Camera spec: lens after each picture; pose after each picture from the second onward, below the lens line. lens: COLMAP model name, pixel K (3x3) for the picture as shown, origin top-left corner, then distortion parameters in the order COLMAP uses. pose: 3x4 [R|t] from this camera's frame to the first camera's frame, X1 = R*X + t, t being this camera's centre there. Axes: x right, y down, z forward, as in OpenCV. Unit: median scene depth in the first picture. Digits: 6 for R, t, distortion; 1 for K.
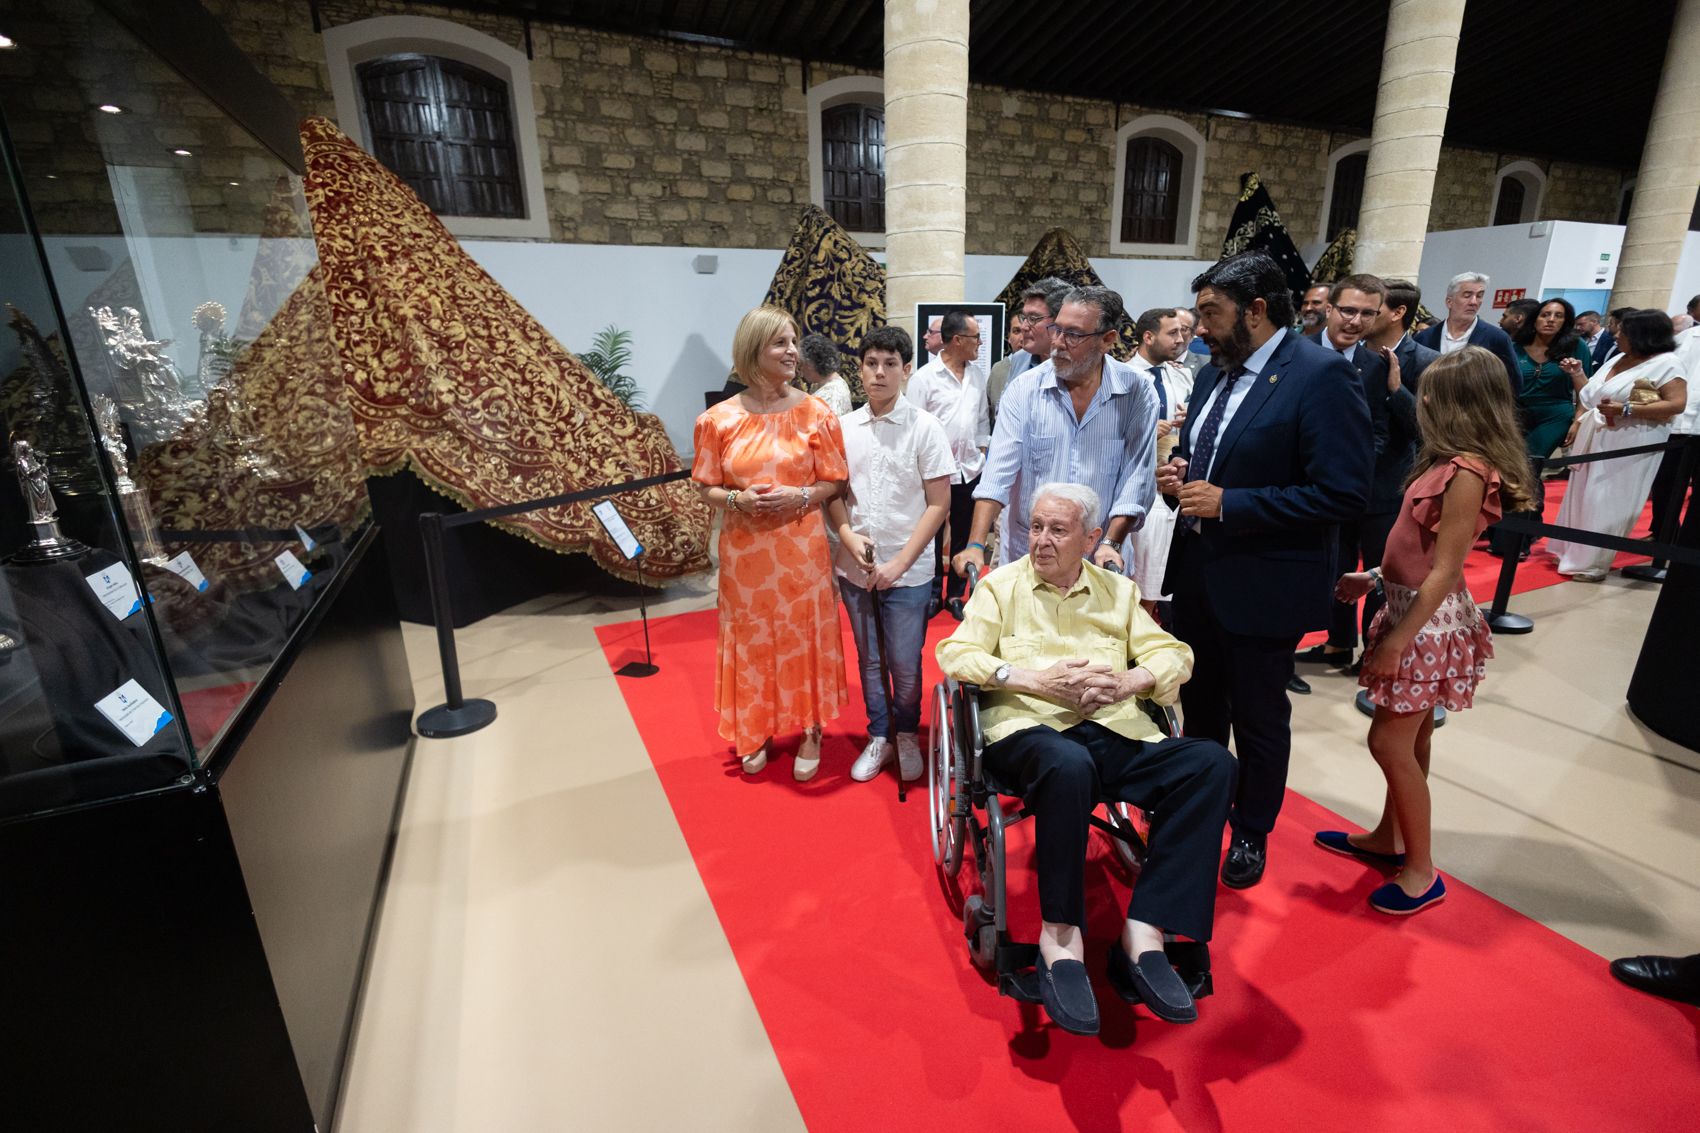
lens RADIAL K [[763.6, 0, 850.0], [0, 763.6, 566.5], [0, 0, 1]] dist [0.004433, -0.000168]
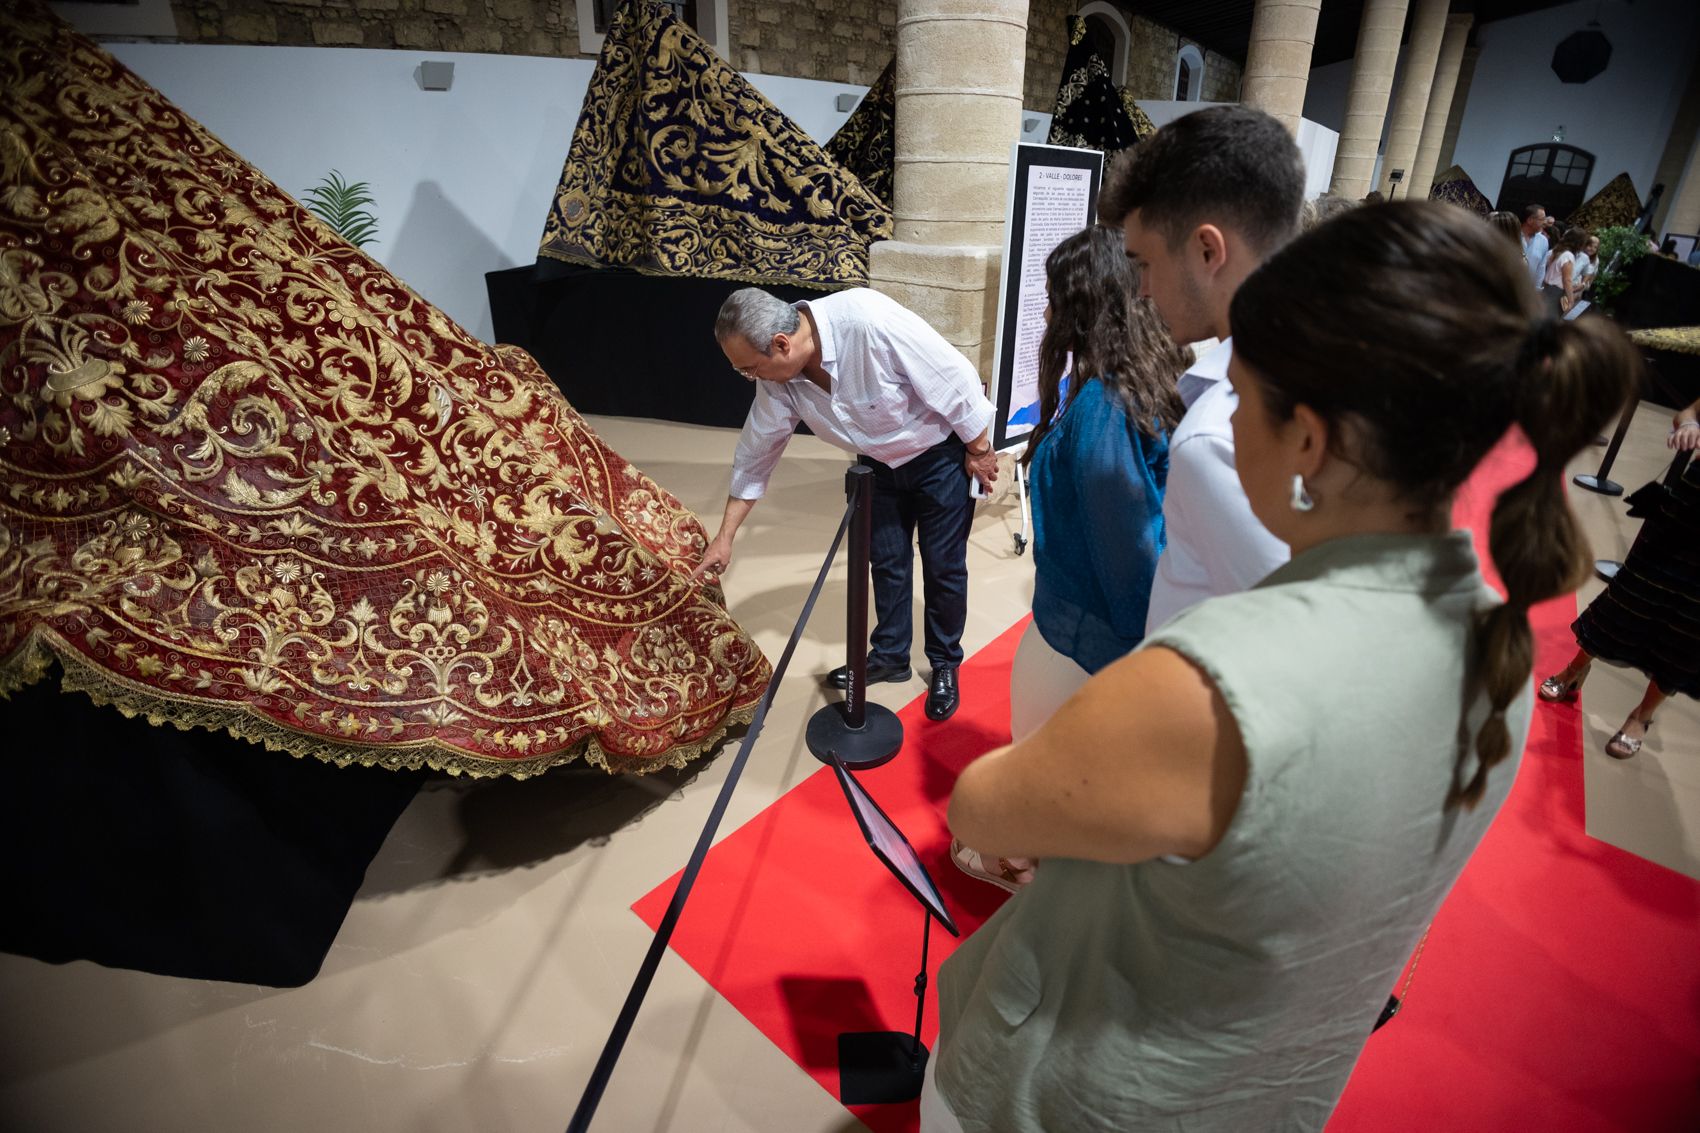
lens RADIAL K [[768.8, 0, 850.0], [0, 768.8, 566.5], [0, 0, 1]] dist [-0.126689, 0.023542]
pose [[0.924781, -0.152624, 0.348548, -0.179446], [0.080738, 0.973879, 0.212229, -0.103876], [-0.371835, -0.168124, 0.912948, 0.314469]]
